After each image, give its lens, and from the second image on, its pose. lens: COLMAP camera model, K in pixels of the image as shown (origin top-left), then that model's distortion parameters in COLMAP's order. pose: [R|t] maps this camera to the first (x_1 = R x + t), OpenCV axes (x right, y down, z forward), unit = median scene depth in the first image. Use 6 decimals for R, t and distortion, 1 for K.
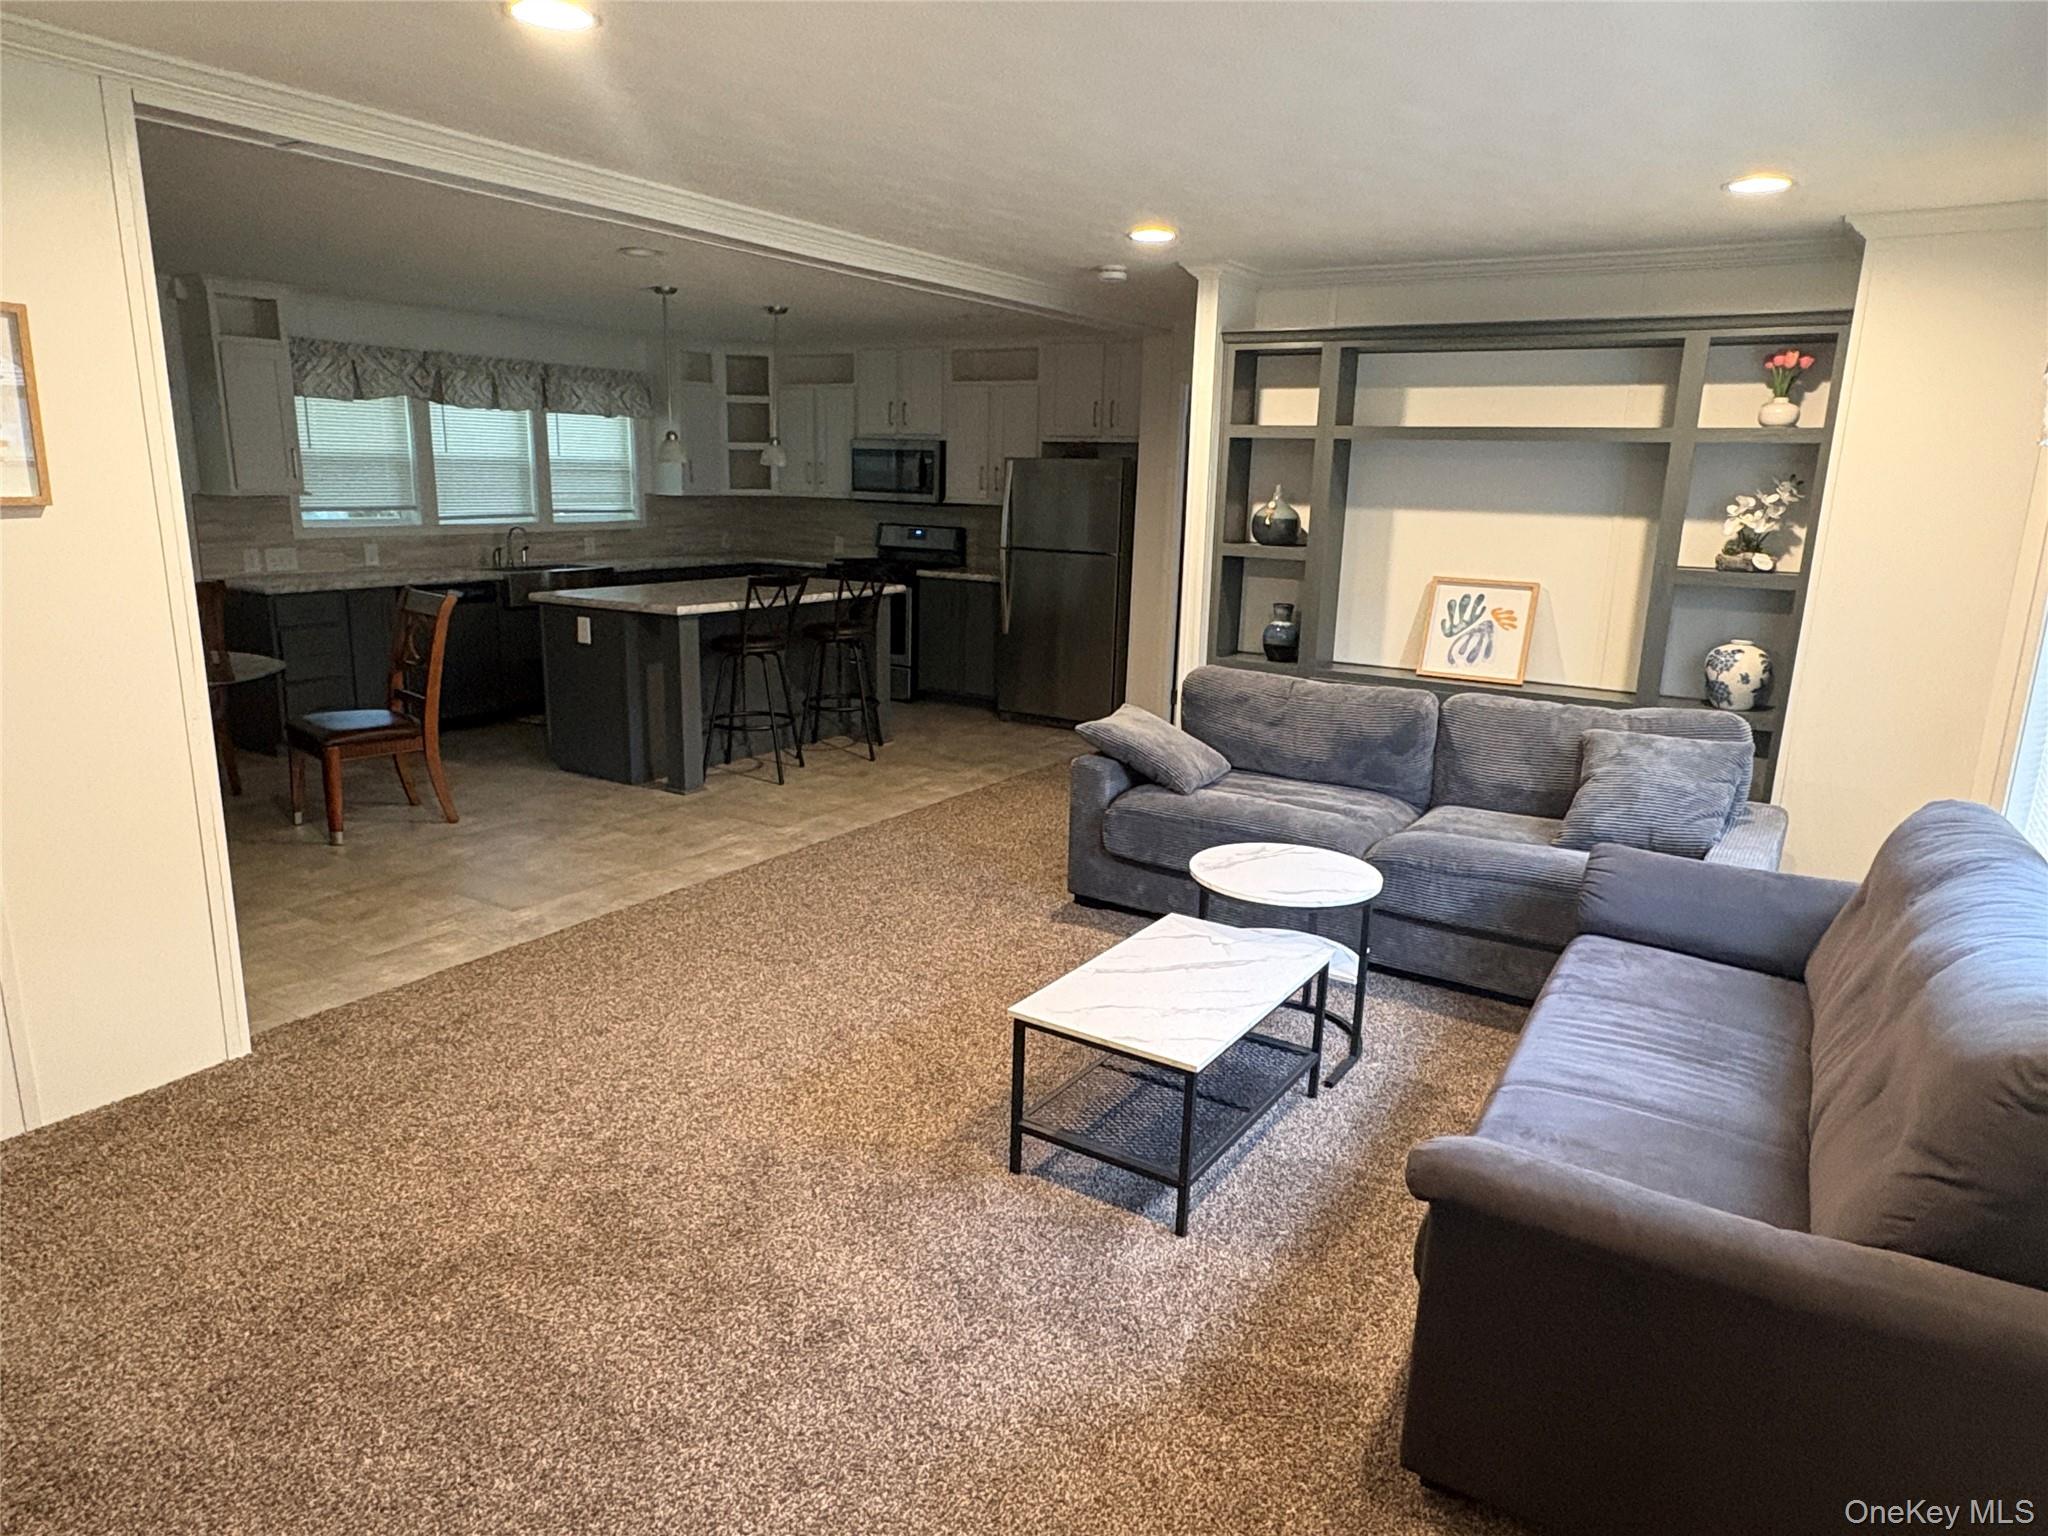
lens RADIAL K [[1271.9, 0, 1024.9], [0, 1271.9, 780.4], [0, 0, 1]] dist [-0.001684, -0.004633]
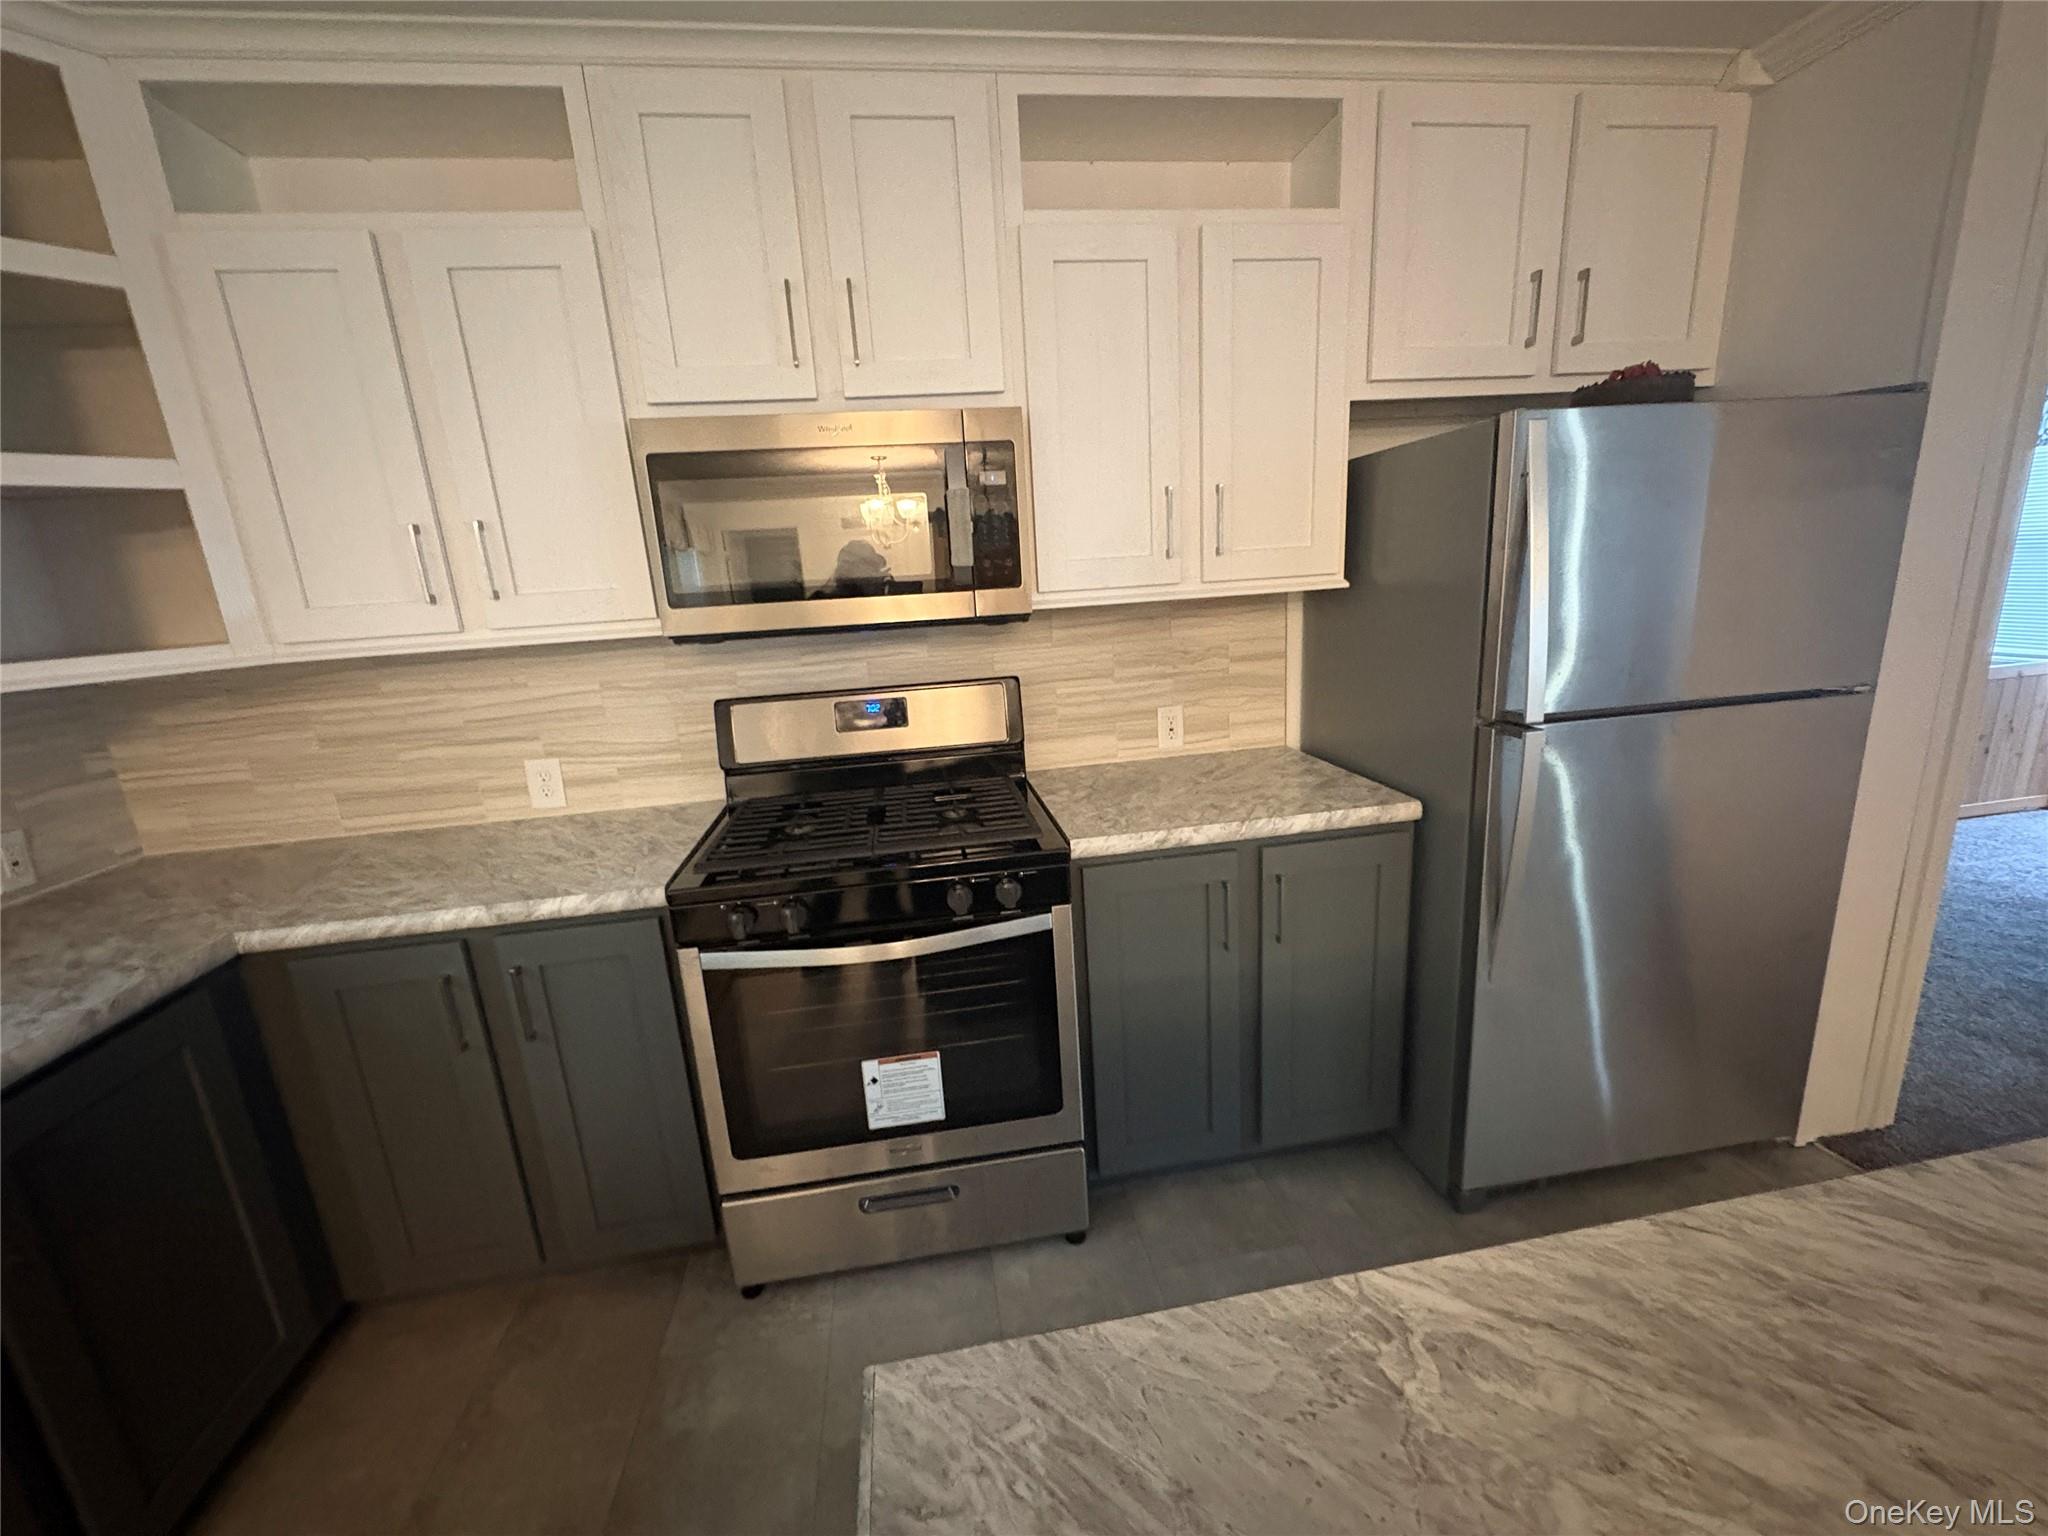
lens RADIAL K [[812.8, 0, 1022.7], [0, 812.8, 771.2], [0, 0, 1]] dist [-0.003080, 0.000103]
pose [[0.748444, -0.225954, 0.623519, -0.245440], [0.233543, 0.969745, 0.071087, -0.232677], [-0.620717, 0.092414, 0.778570, 1.013604]]
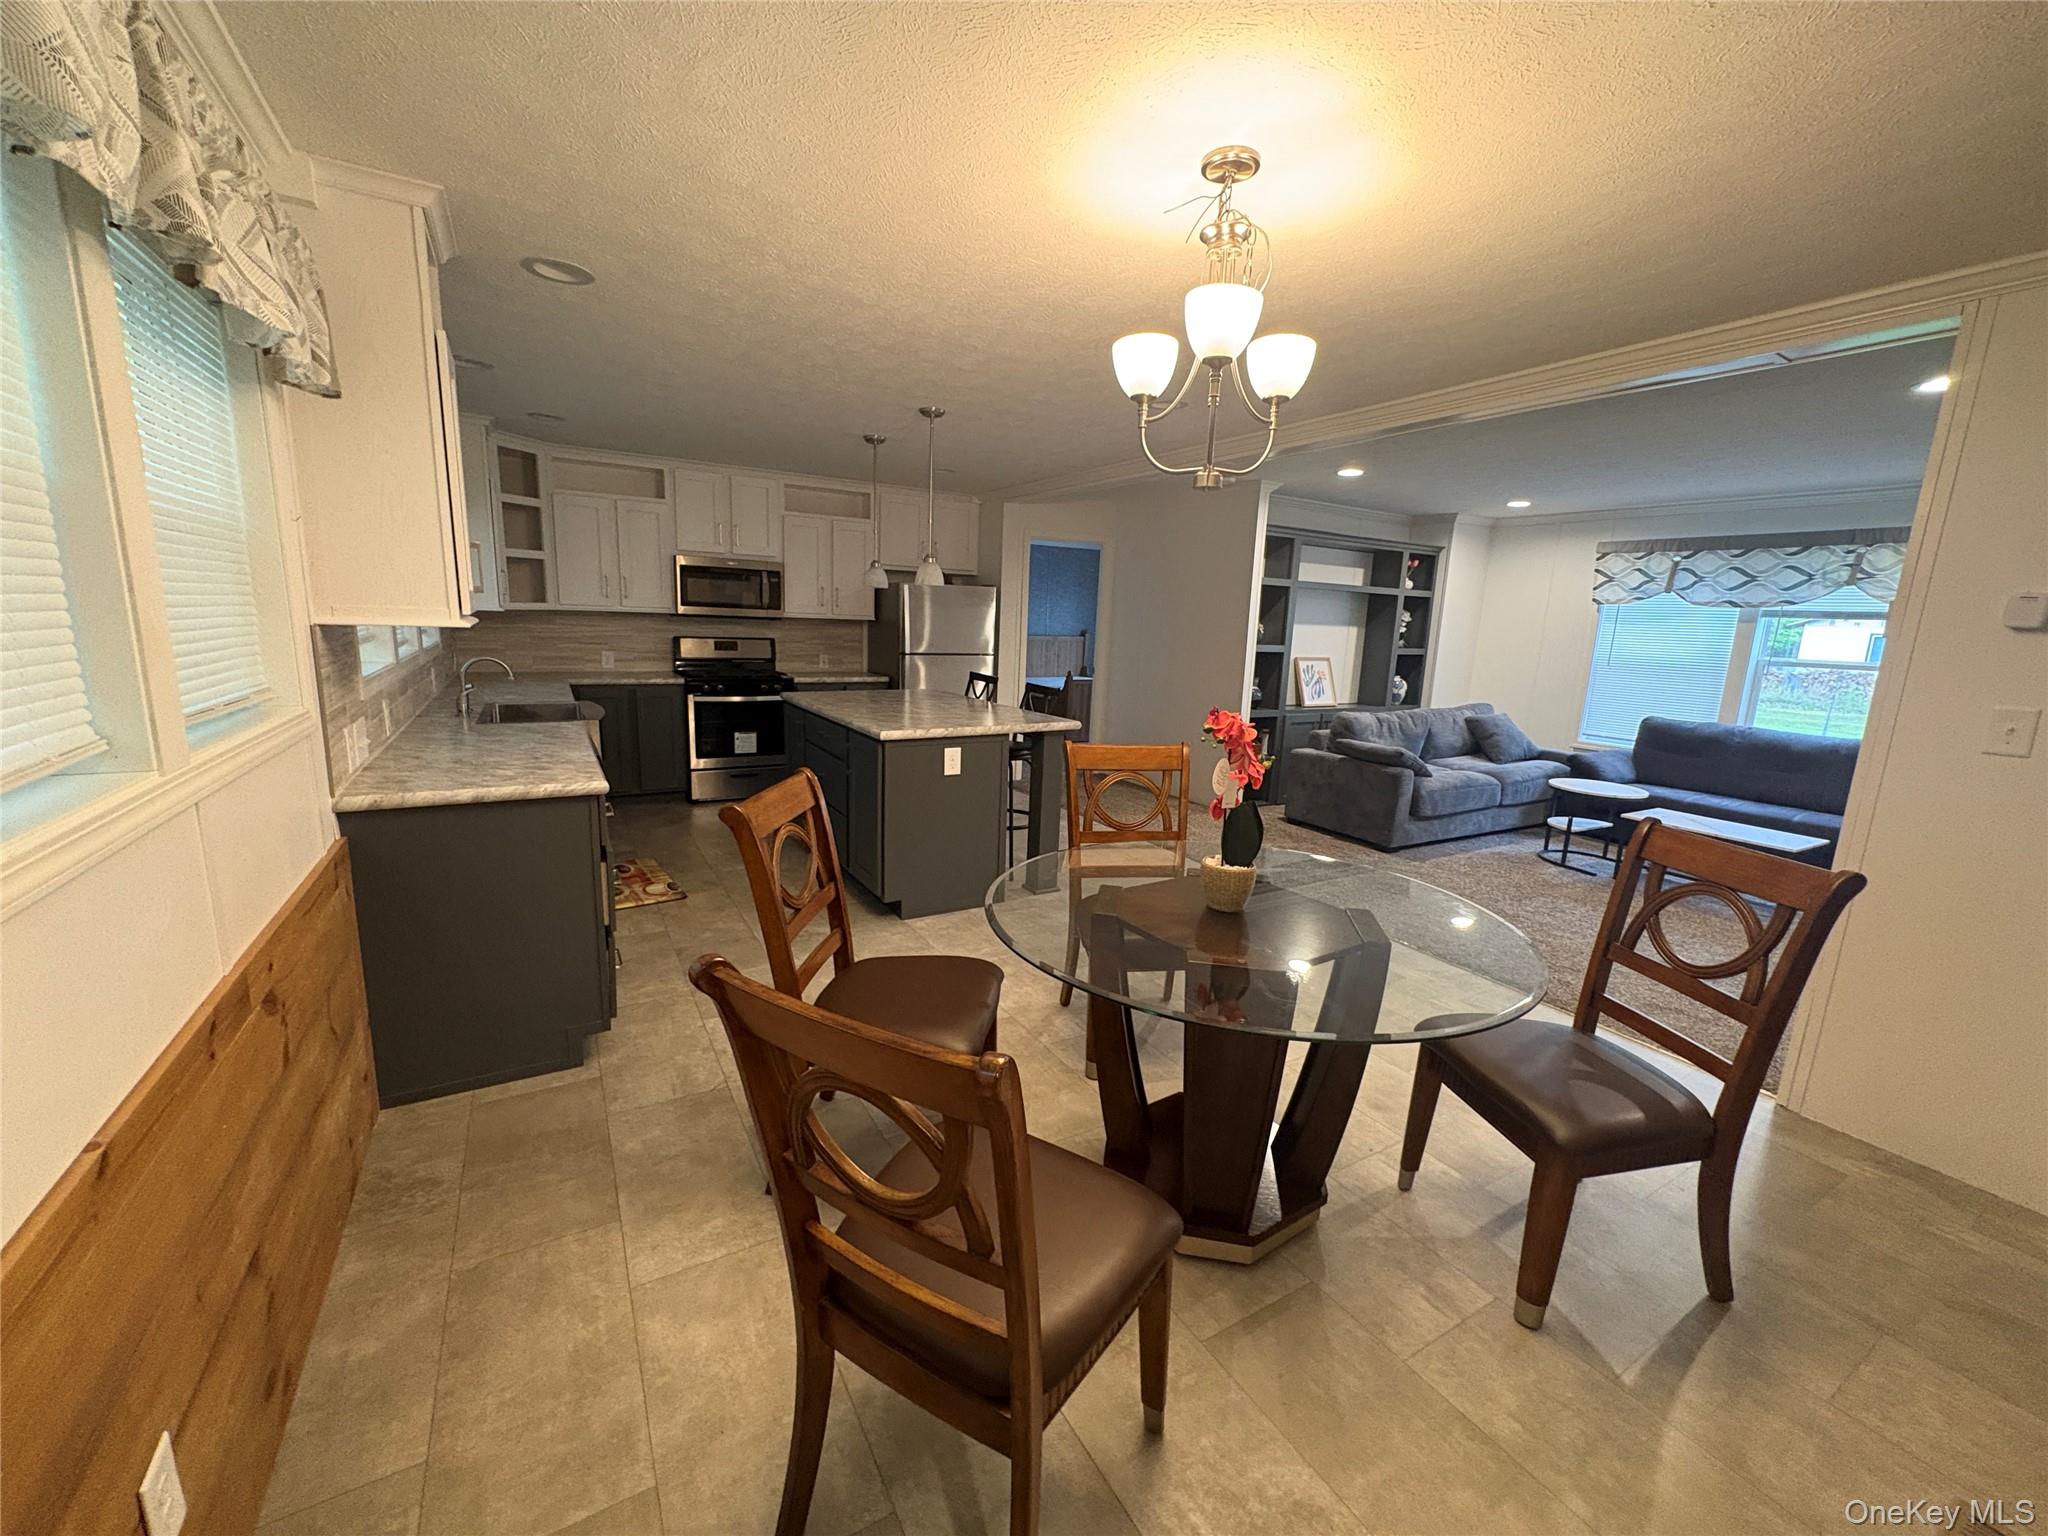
lens RADIAL K [[812.8, 0, 1022.5], [0, 812.8, 769.7], [0, 0, 1]] dist [-0.003080, 0.000103]
pose [[0.455804, -0.173348, 0.873037, -0.745511], [0.182547, 0.978208, 0.098925, -0.142081], [-0.871160, 0.114280, 0.477515, 0.582501]]
